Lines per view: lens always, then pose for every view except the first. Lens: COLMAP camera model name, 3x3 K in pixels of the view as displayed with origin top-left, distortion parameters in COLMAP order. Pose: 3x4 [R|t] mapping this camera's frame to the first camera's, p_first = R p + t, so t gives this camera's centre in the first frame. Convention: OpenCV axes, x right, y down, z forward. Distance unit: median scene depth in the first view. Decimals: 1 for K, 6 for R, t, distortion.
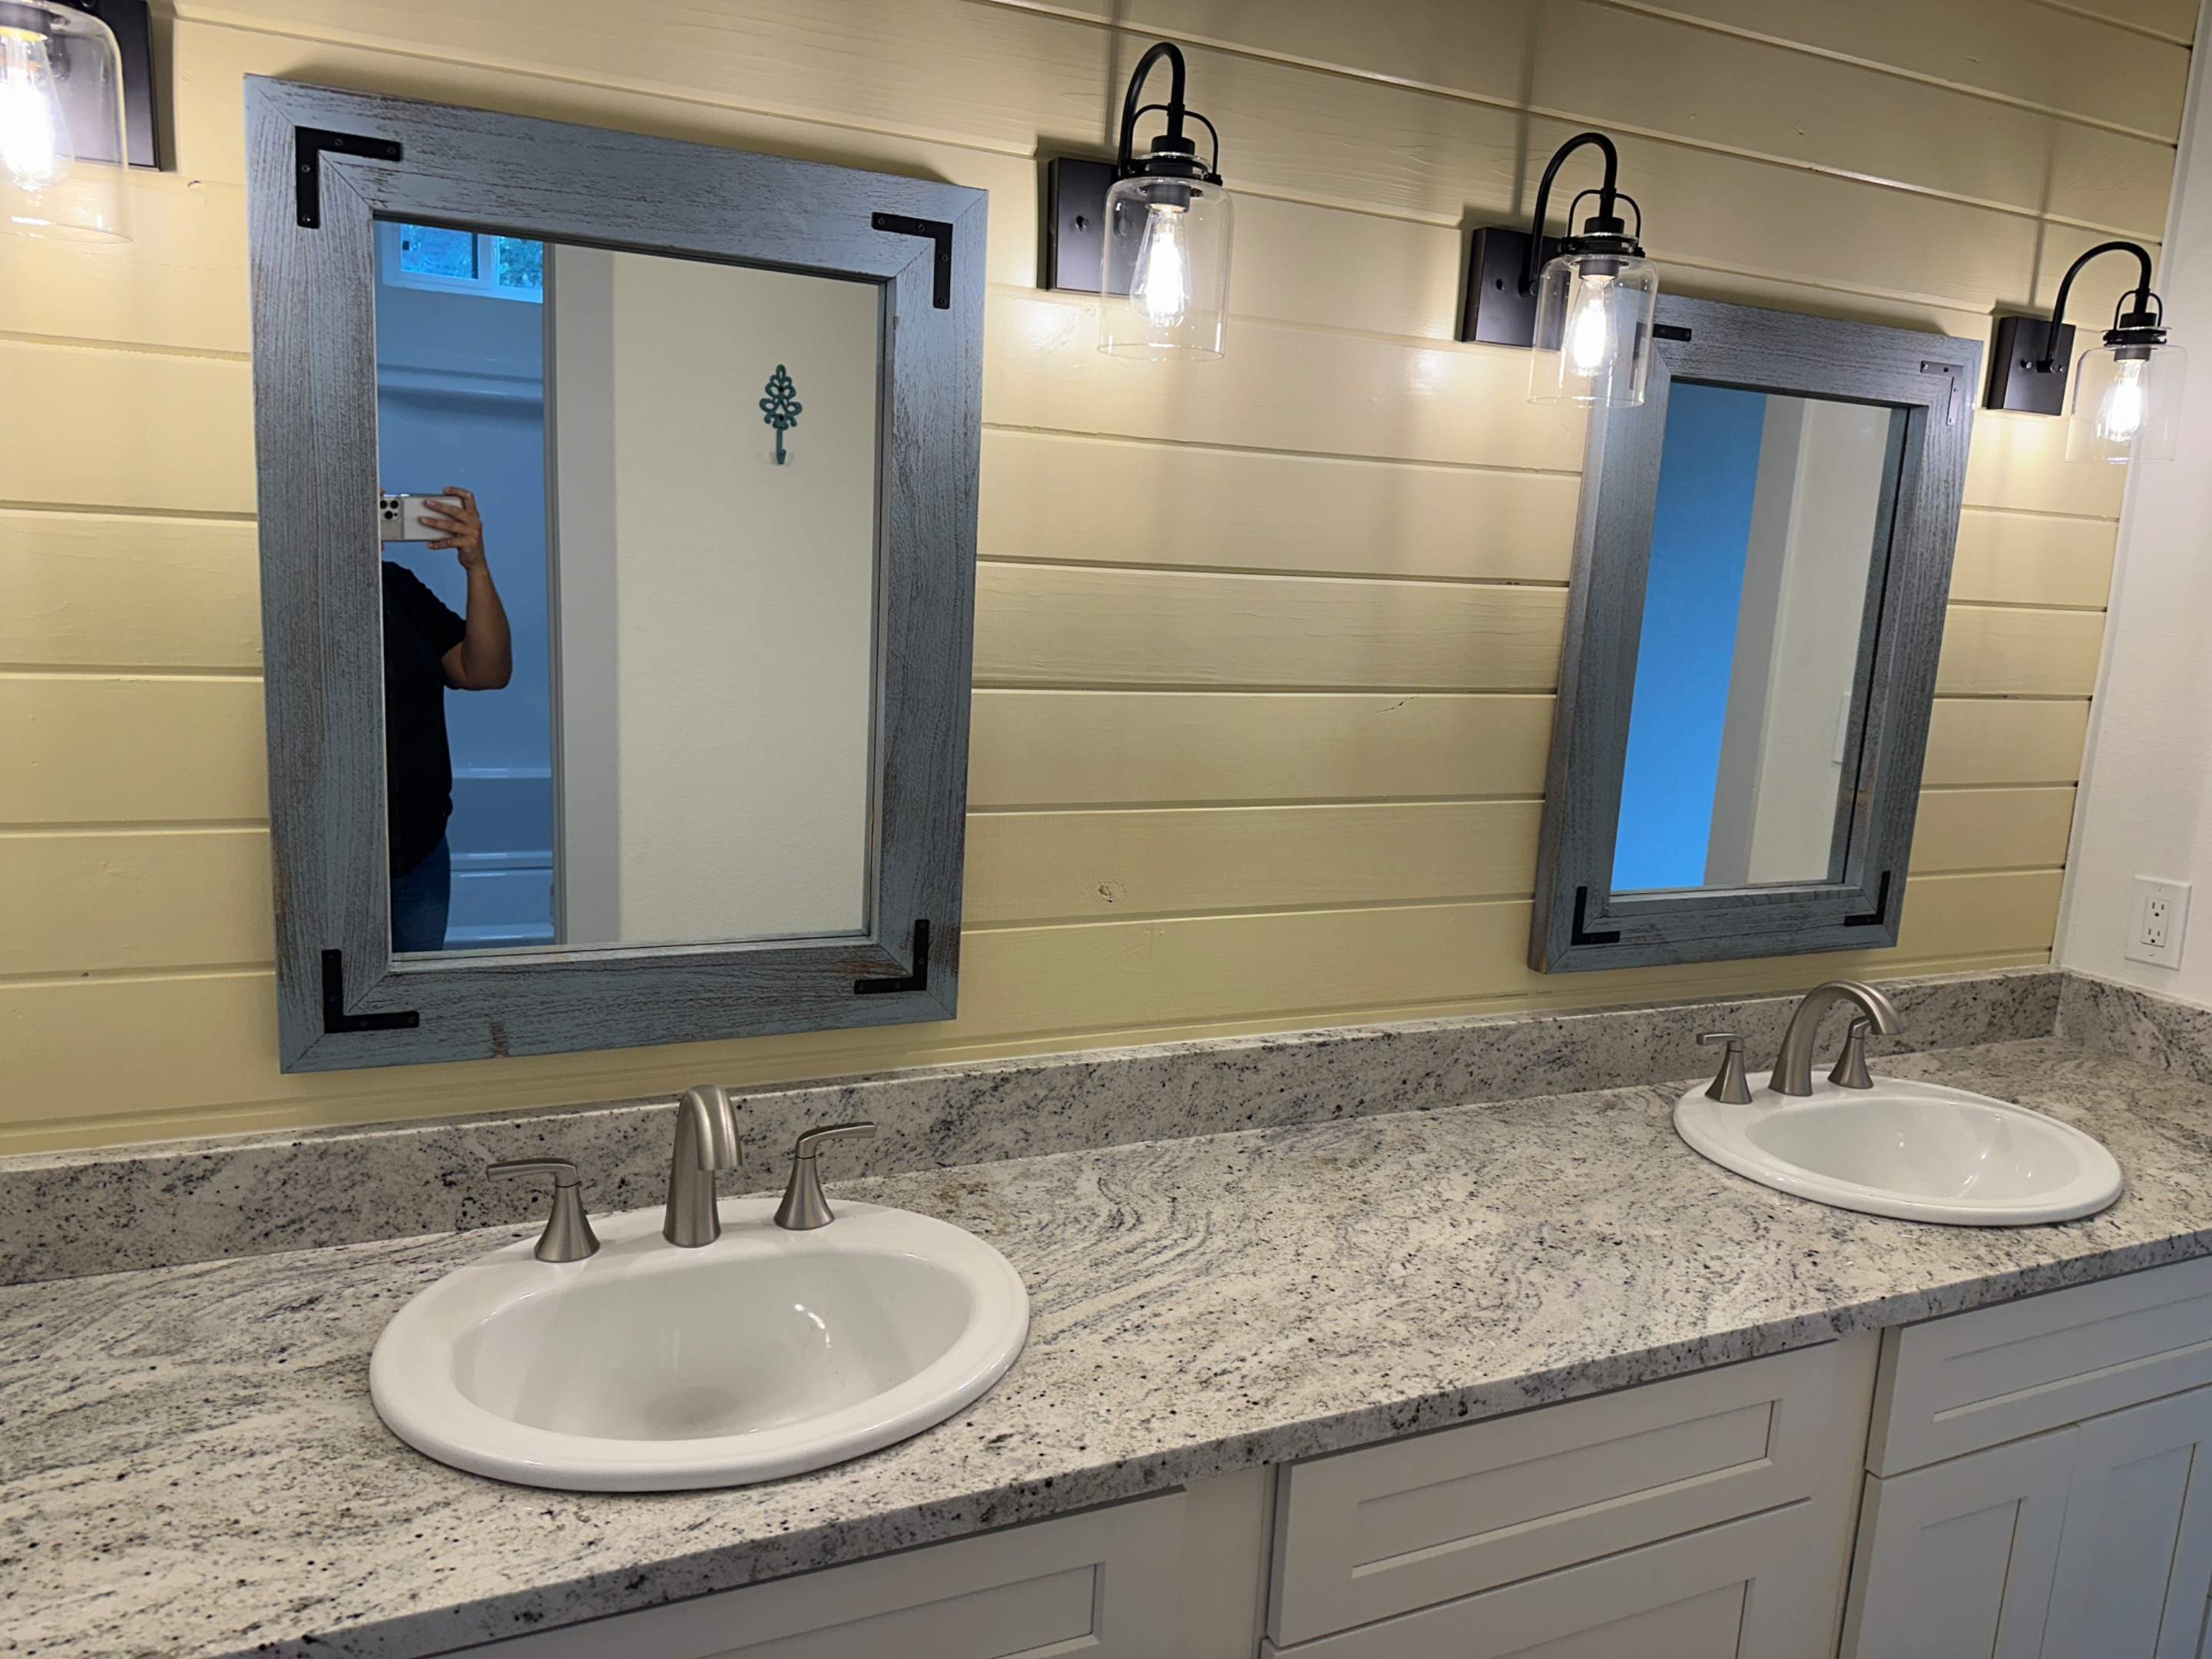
lens RADIAL K [[1527.4, 0, 1115.0], [0, 1527.4, 800.6], [0, 0, 1]] dist [0.055353, -0.050869]
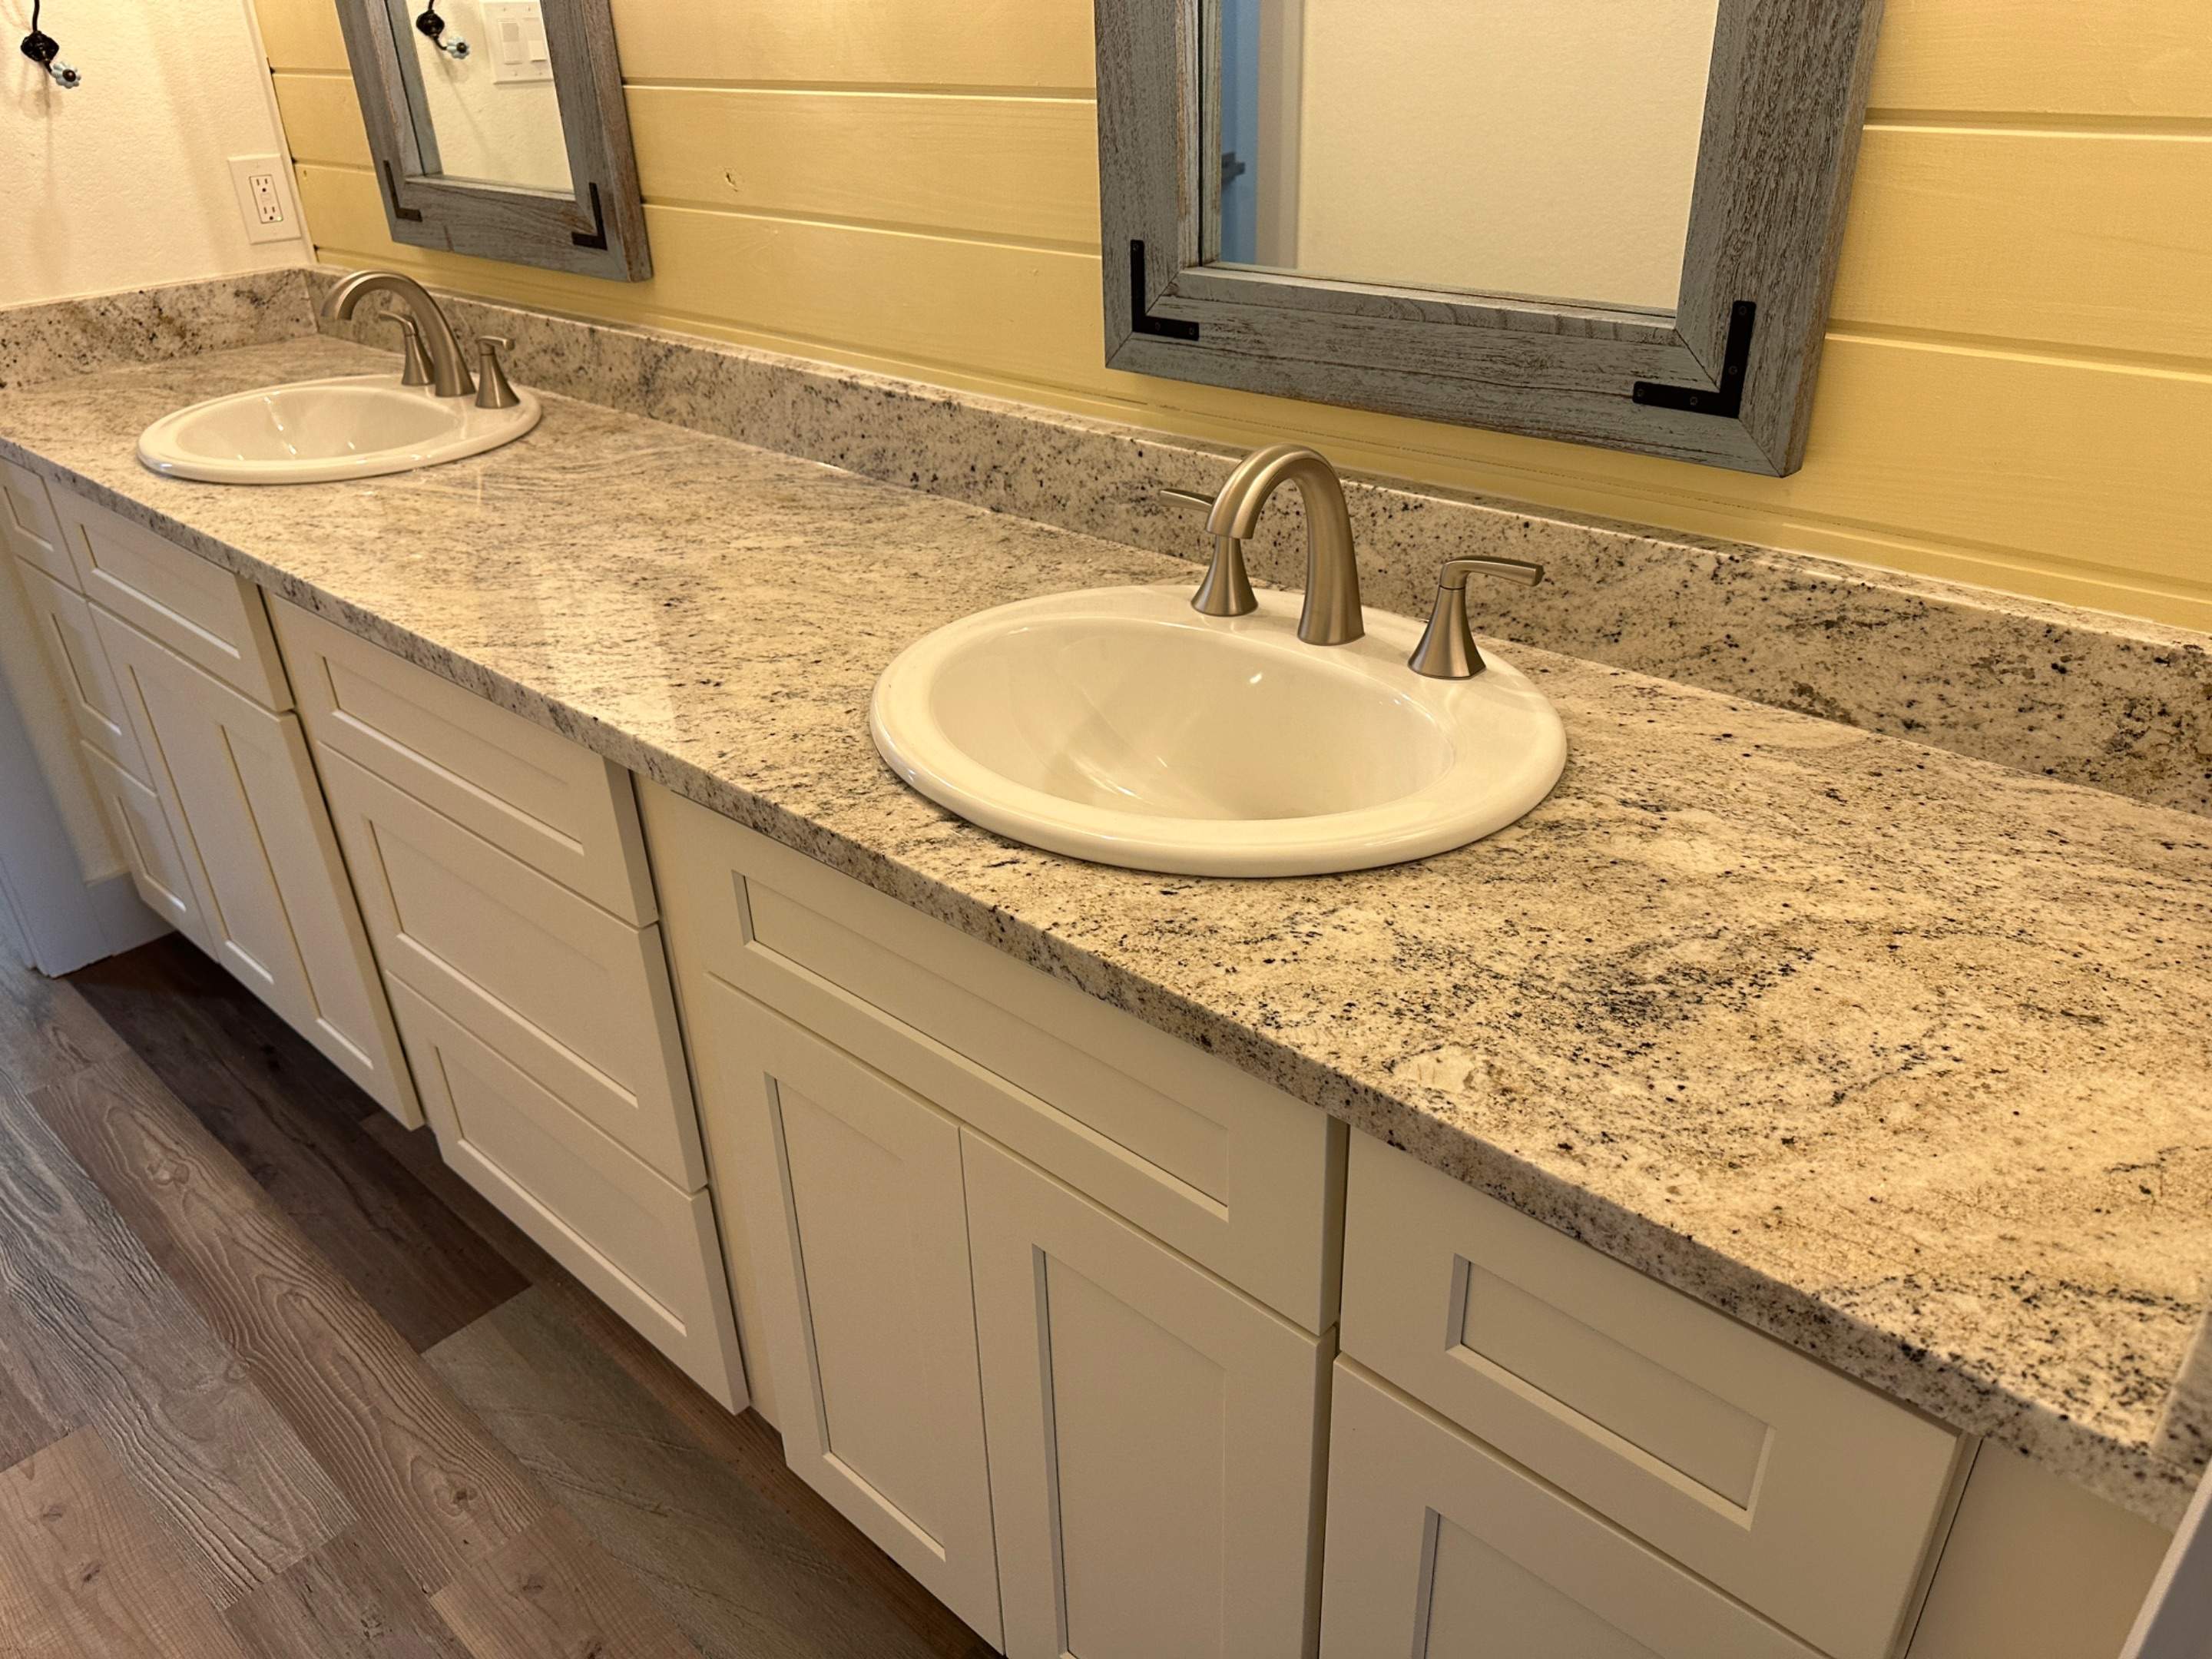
lens RADIAL K [[1527.4, 0, 1115.0], [0, 1527.4, 800.6], [0, 0, 1]] dist [0.055353, -0.050869]
pose [[0.407759, 0.368644, -0.835365, 0.991264], [-0.100843, 0.927462, 0.360062, 0.043631], [0.907504, -0.062578, 0.415356, 0.718172]]
